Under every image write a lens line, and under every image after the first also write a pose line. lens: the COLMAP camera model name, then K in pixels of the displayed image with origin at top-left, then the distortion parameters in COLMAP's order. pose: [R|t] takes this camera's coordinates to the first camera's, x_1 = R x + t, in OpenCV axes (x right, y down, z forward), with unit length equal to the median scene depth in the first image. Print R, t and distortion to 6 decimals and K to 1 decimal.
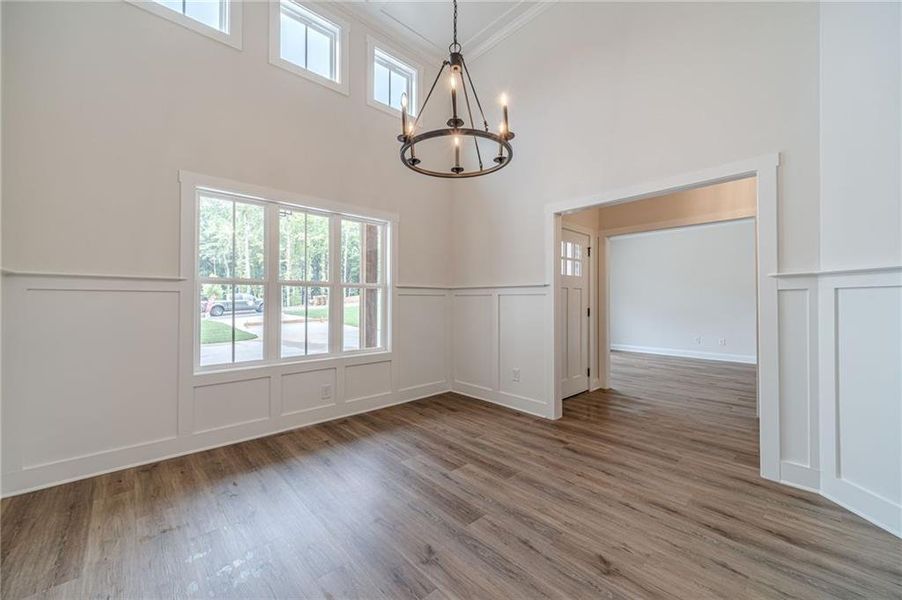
lens RADIAL K [[352.8, 0, 455.0], [0, 352.8, 297.3], [0, 0, 1]] dist [0.001746, 0.000155]
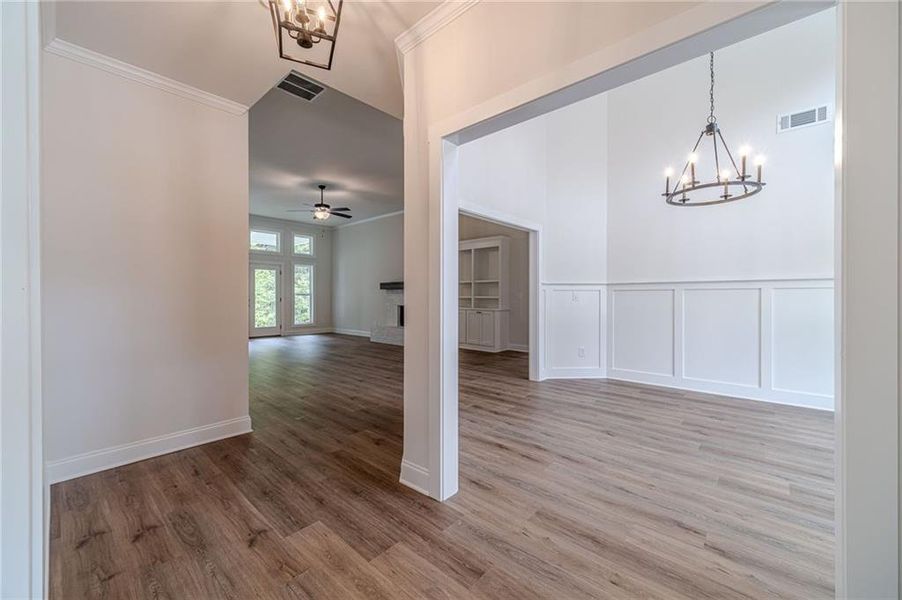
lens RADIAL K [[352.8, 0, 455.0], [0, 352.8, 297.3], [0, 0, 1]] dist [0.001746, 0.000155]
pose [[-0.995853, 0.002433, -0.090943, 1.022588], [0.002847, 0.999986, -0.004424, 0.022401], [0.090931, -0.004664, -0.995846, 2.028019]]
